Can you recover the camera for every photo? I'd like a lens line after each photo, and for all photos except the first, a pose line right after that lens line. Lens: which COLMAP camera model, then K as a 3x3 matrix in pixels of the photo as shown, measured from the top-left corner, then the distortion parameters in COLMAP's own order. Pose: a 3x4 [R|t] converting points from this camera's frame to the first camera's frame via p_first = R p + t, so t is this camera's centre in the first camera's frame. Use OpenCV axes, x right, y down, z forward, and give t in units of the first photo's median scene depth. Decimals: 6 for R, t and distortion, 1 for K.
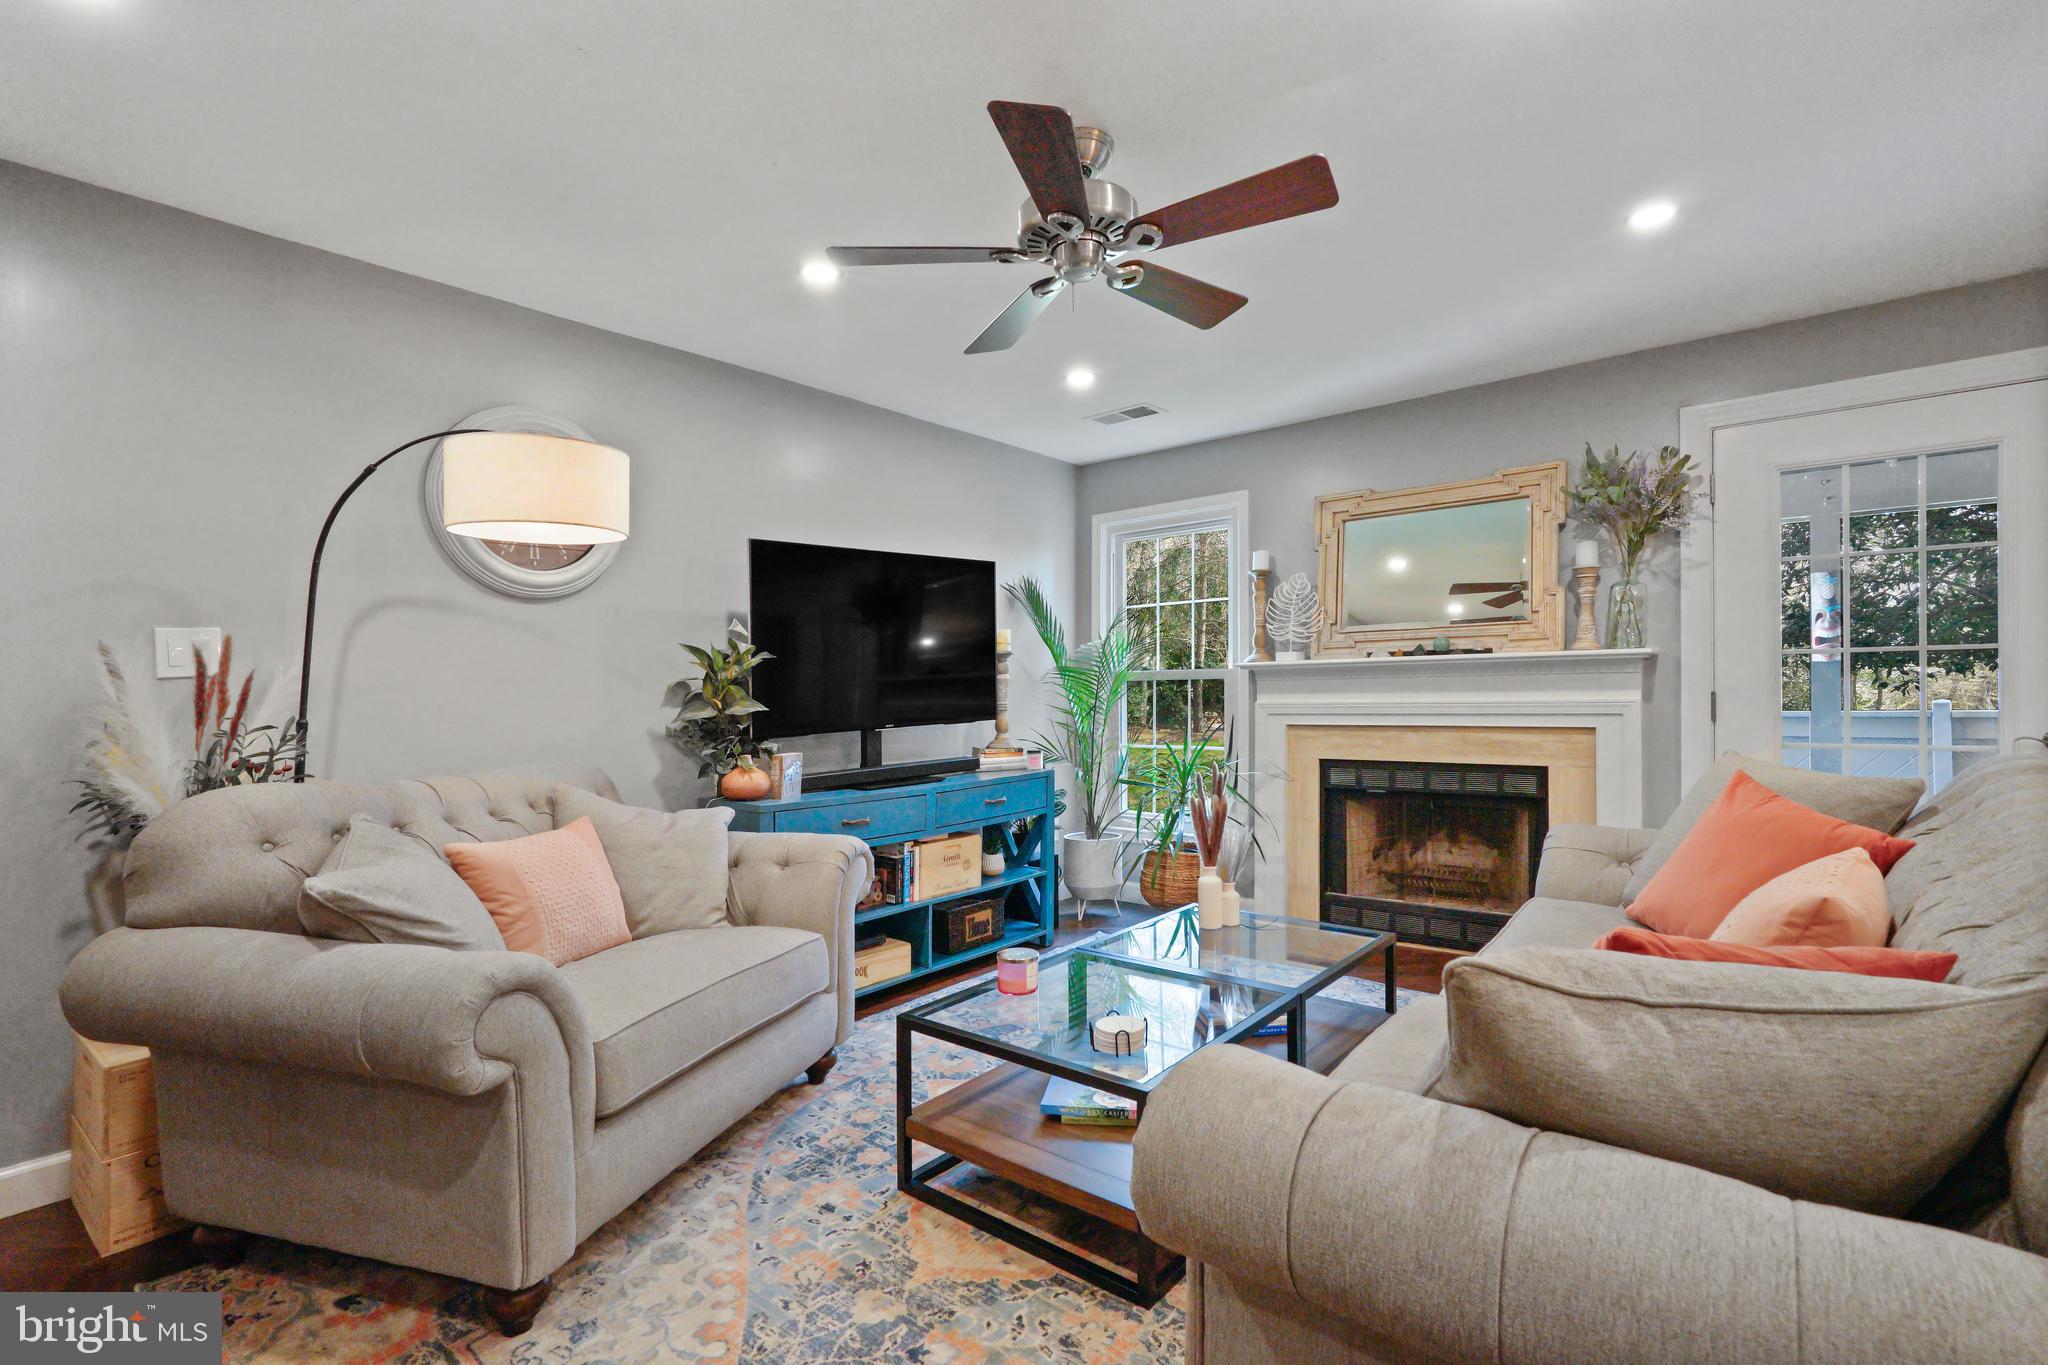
lens RADIAL K [[938.2, 0, 1013.5], [0, 938.2, 684.6], [0, 0, 1]] dist [-0.005316, 0.002965]
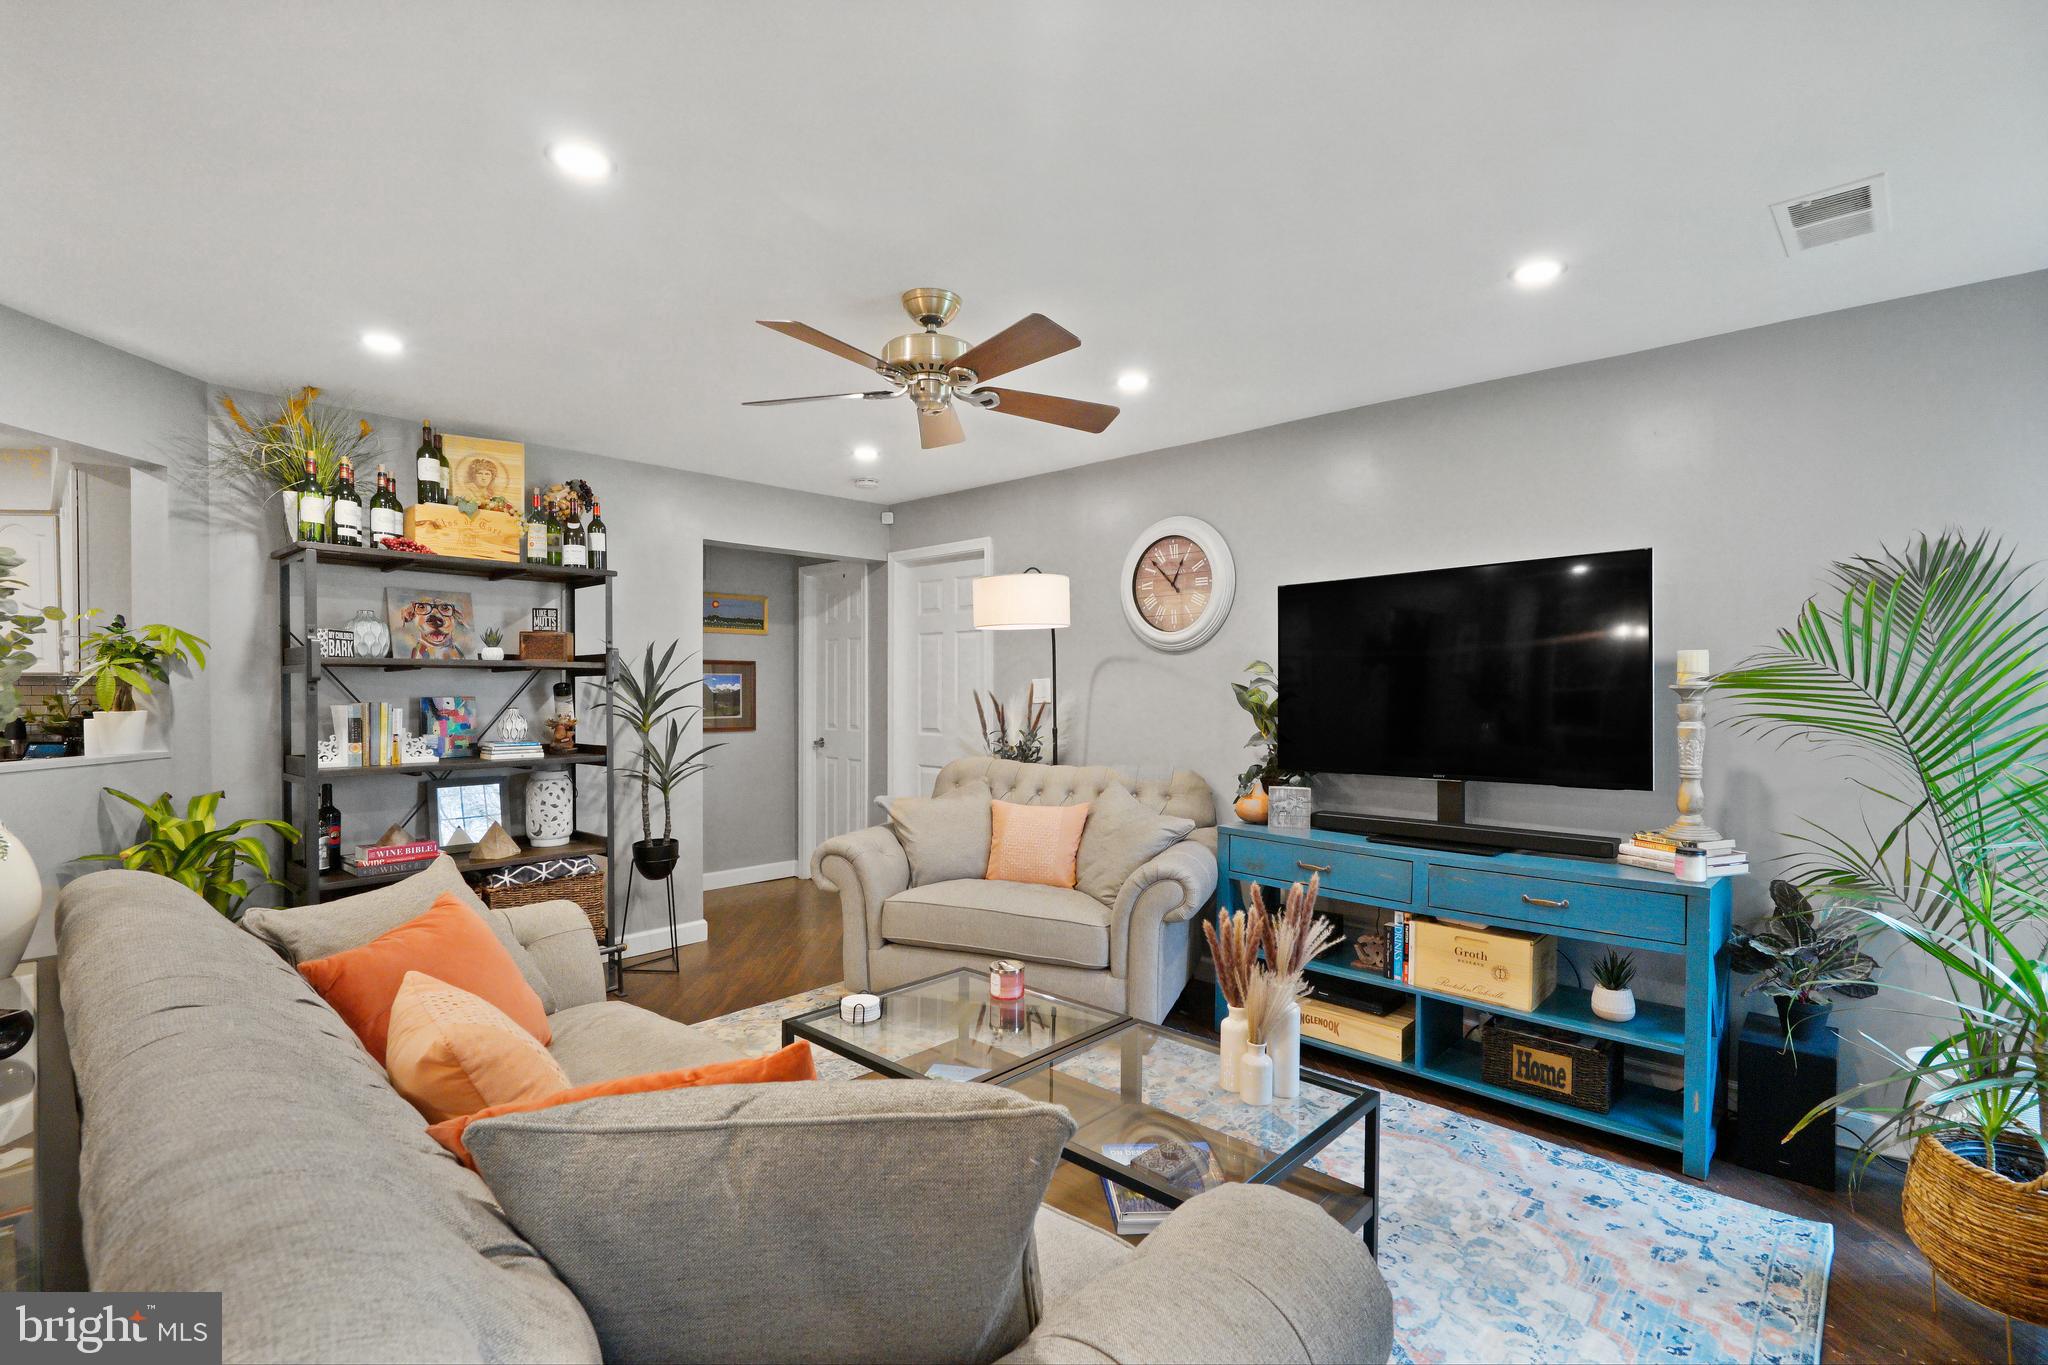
lens RADIAL K [[938.2, 0, 1030.4], [0, 938.2, 692.4], [0, 0, 1]] dist [-0.005316, 0.002965]
pose [[-0.050570, 0.028591, -0.998311, 0.740608], [0.000768, 0.999591, 0.028589, -0.056786], [0.998720, 0.000679, -0.050571, 0.689358]]
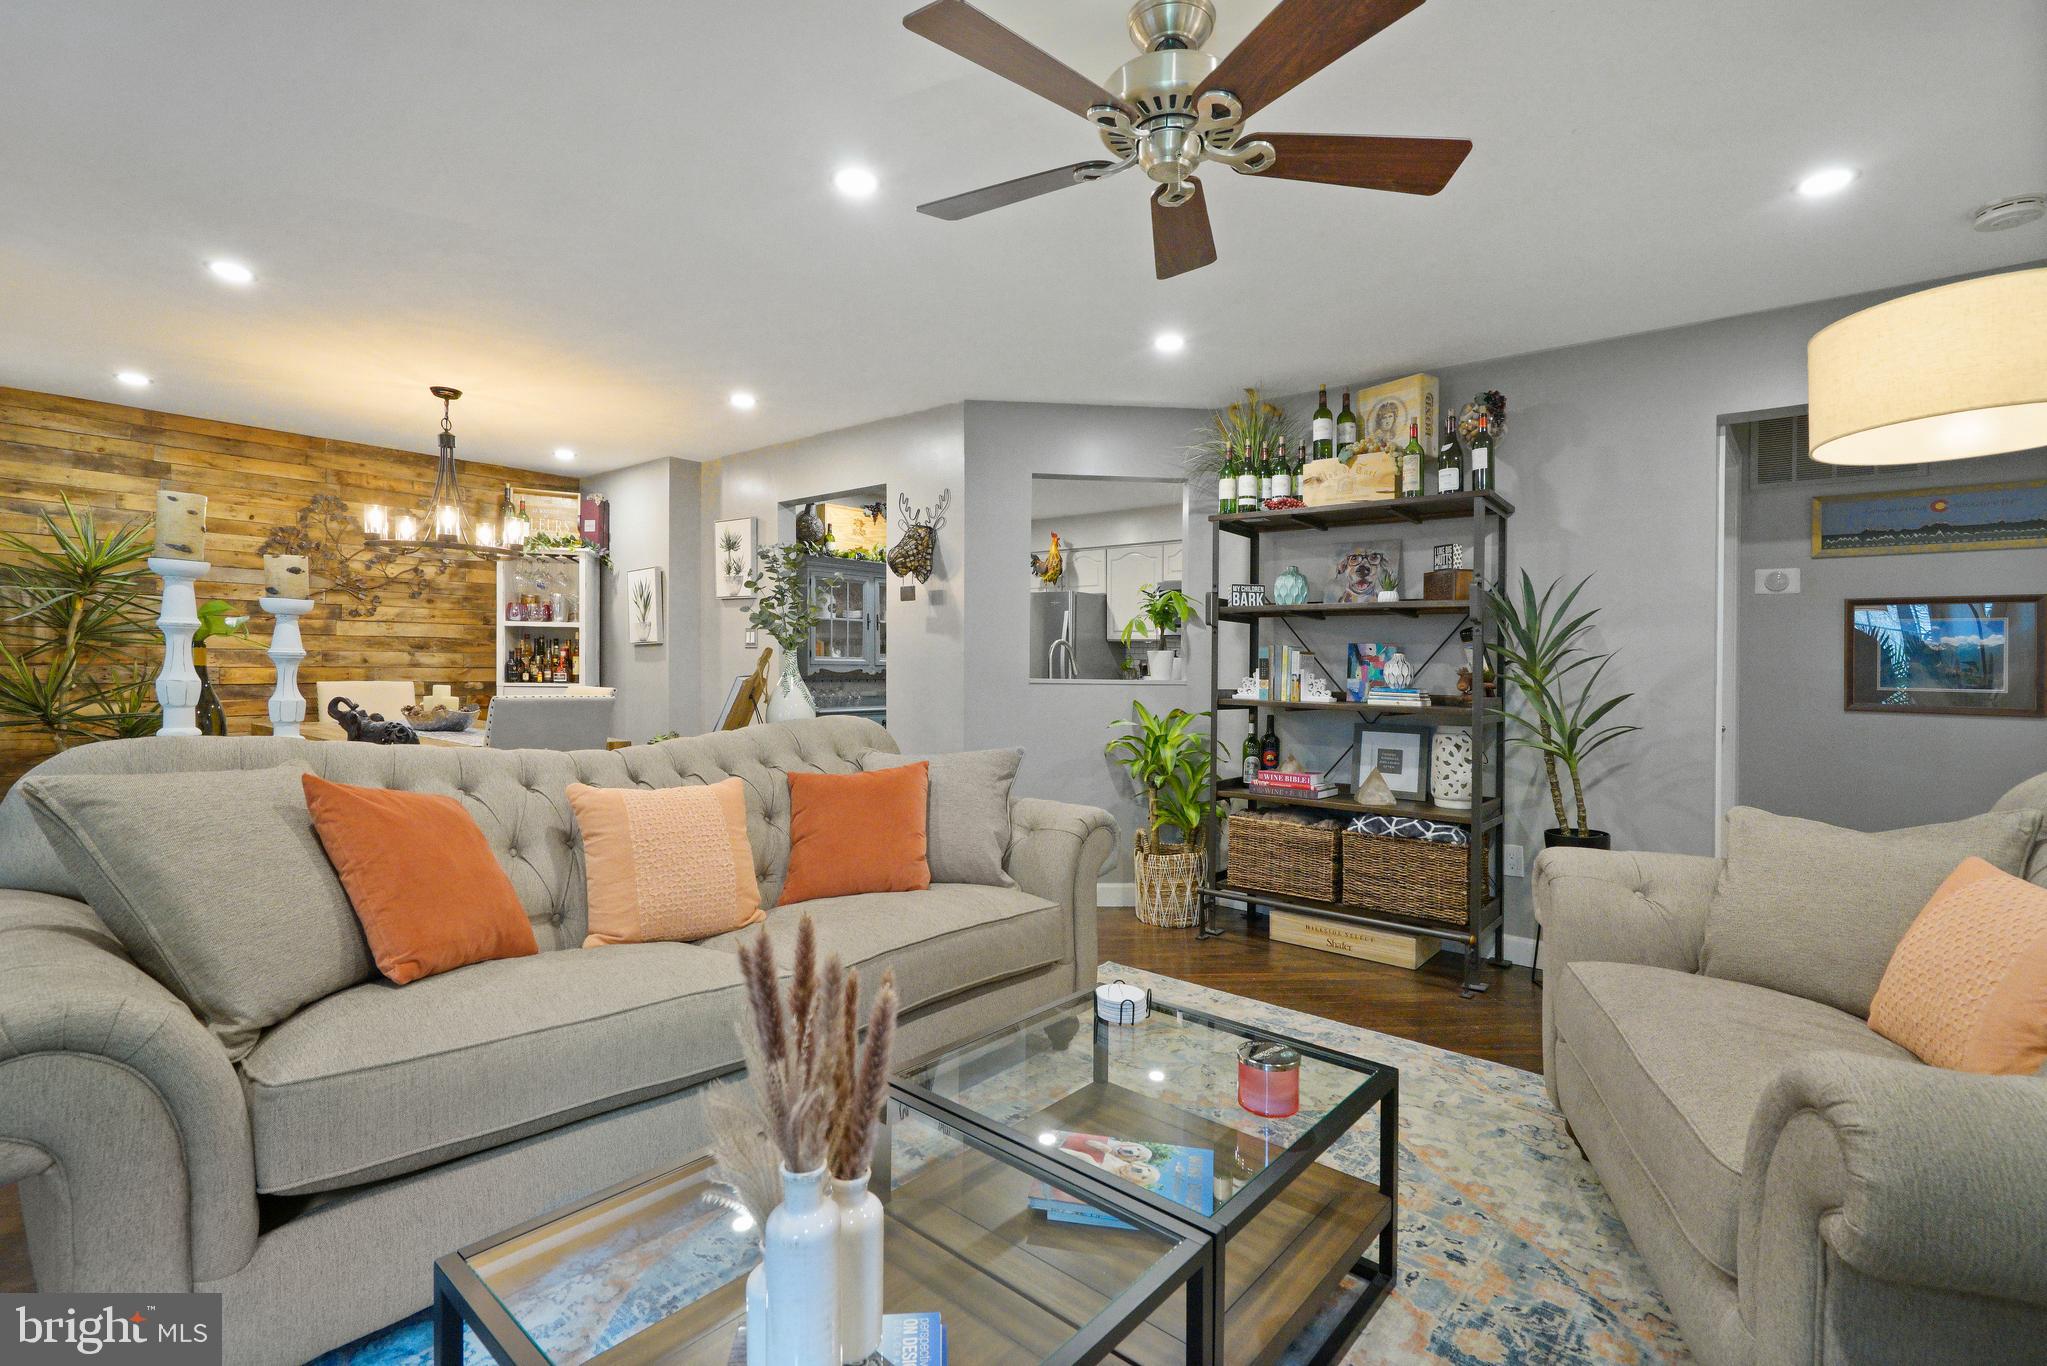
lens RADIAL K [[937.8, 0, 1016.4], [0, 937.8, 670.8], [0, 0, 1]] dist [-0.005316, 0.002965]
pose [[-0.999813, 0.003901, 0.018965, 0.110120], [0.003943, 0.999990, 0.002193, 0.005820], [-0.018956, 0.002267, -0.999818, 1.071398]]
